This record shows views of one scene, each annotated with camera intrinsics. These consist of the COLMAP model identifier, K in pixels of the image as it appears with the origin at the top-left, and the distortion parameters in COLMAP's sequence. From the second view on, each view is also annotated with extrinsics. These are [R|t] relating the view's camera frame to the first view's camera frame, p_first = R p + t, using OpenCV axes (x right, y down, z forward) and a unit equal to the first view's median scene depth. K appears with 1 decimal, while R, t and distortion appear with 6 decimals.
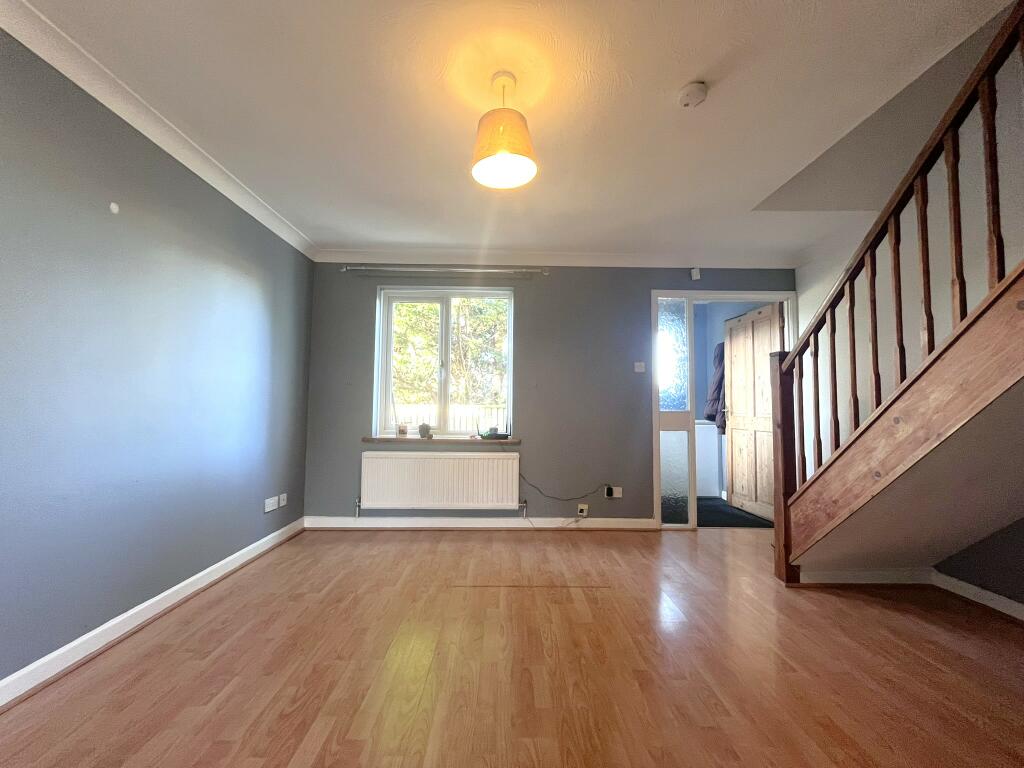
lens RADIAL K [[413.6, 0, 512.0], [0, 413.6, 384.0], [0, 0, 1]] dist [-0.003494, -0.000300]
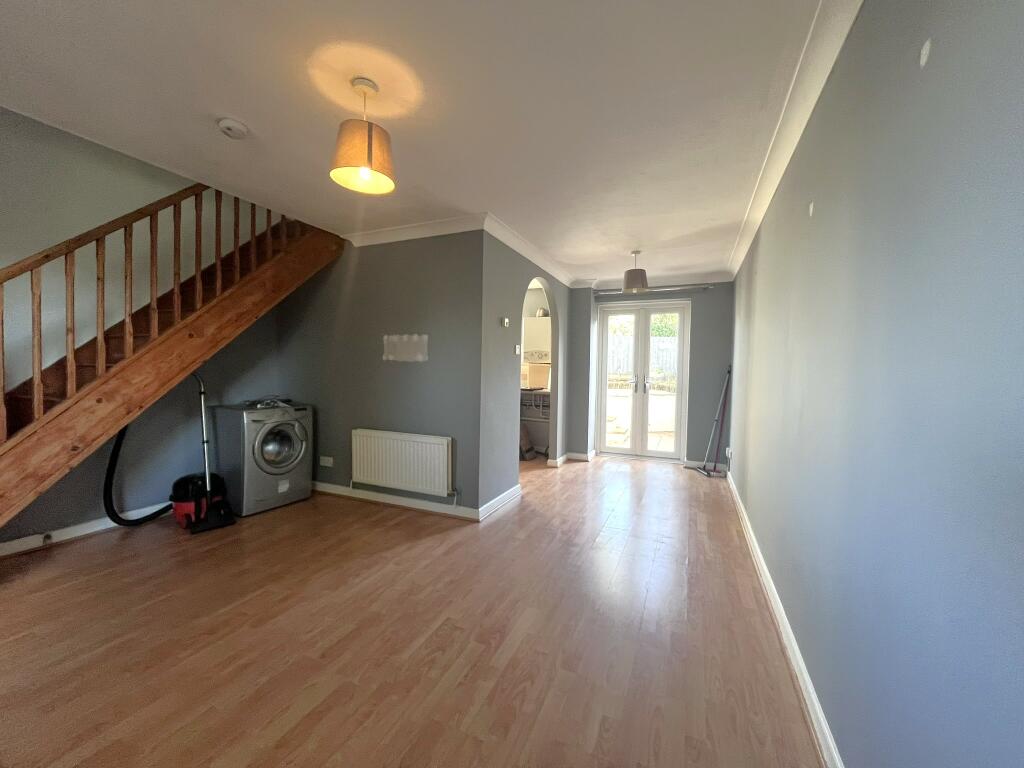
lens RADIAL K [[413.6, 0, 512.0], [0, 413.6, 384.0], [0, 0, 1]] dist [-0.003494, -0.000300]
pose [[-0.909851, -0.037382, 0.413248, -0.734441], [-0.046107, 0.998874, -0.011157, -0.007249], [-0.412365, -0.029205, -0.910550, 1.613952]]
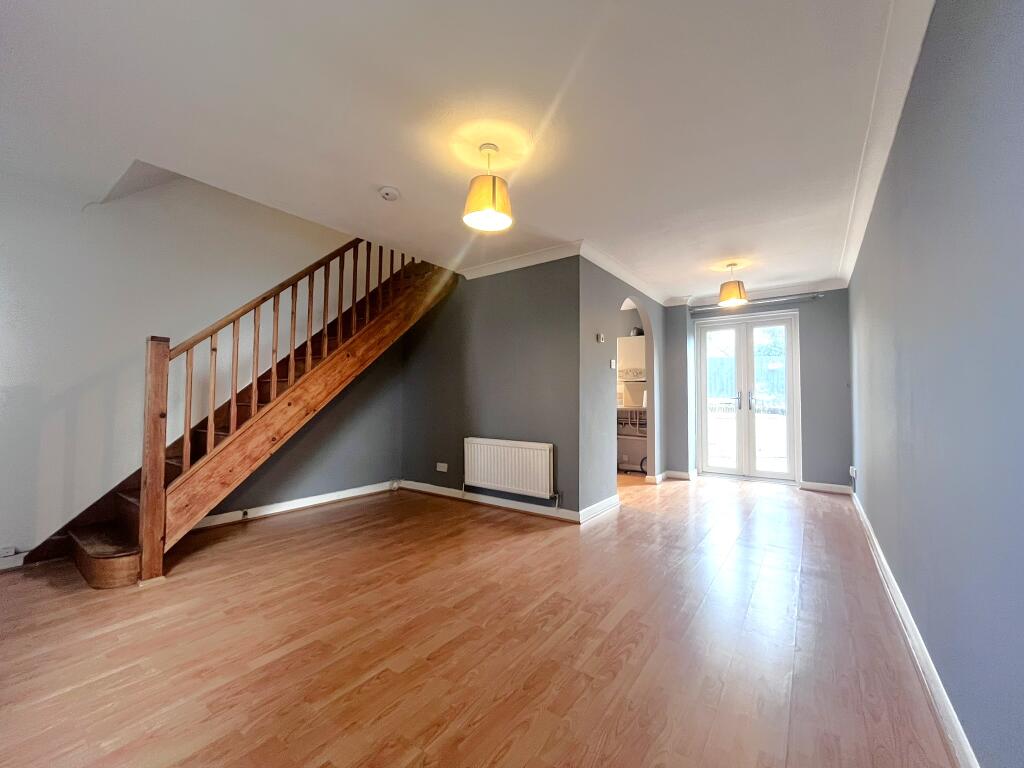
lens RADIAL K [[413.6, 0, 512.0], [0, 413.6, 384.0], [0, 0, 1]] dist [-0.003494, -0.000300]
pose [[-0.796904, 0.010242, 0.604019, -0.792440], [-0.043435, 0.996297, -0.074199, 0.090771], [-0.602542, -0.085365, -0.793508, 1.775157]]
